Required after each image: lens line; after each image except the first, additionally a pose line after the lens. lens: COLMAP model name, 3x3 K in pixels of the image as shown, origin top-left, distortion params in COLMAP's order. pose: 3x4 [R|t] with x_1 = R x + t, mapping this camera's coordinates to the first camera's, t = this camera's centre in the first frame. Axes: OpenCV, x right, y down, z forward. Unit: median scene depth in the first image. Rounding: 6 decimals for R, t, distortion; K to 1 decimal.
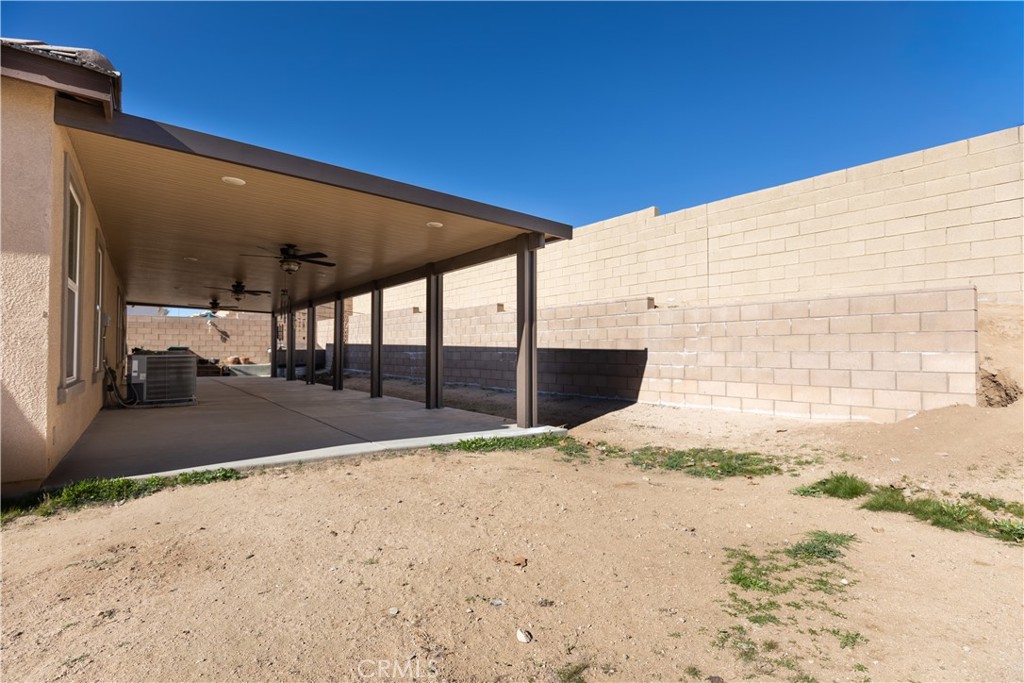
lens RADIAL K [[482.5, 0, 506.8], [0, 482.5, 344.6], [0, 0, 1]] dist [0.002204, 0.000247]
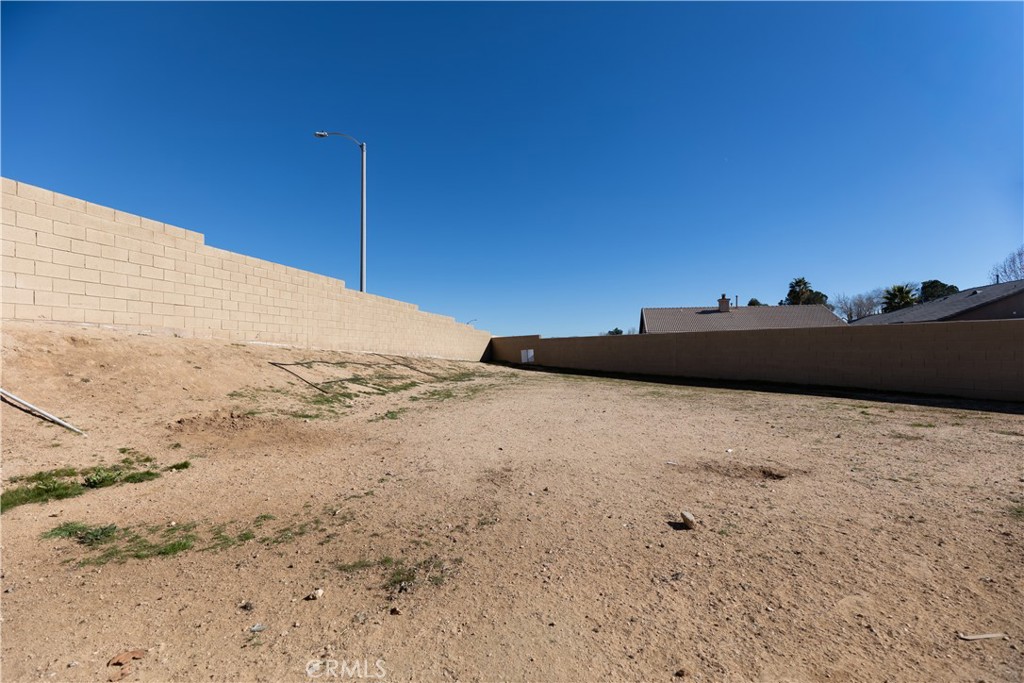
lens RADIAL K [[479.9, 0, 508.8], [0, 479.9, 344.6], [0, 0, 1]] dist [0.004481, 0.000005]
pose [[-0.634592, 0.001961, 0.772845, -0.401082], [-0.017208, 0.999713, -0.016666, -0.009635], [-0.772656, -0.023875, -0.634376, 0.456697]]
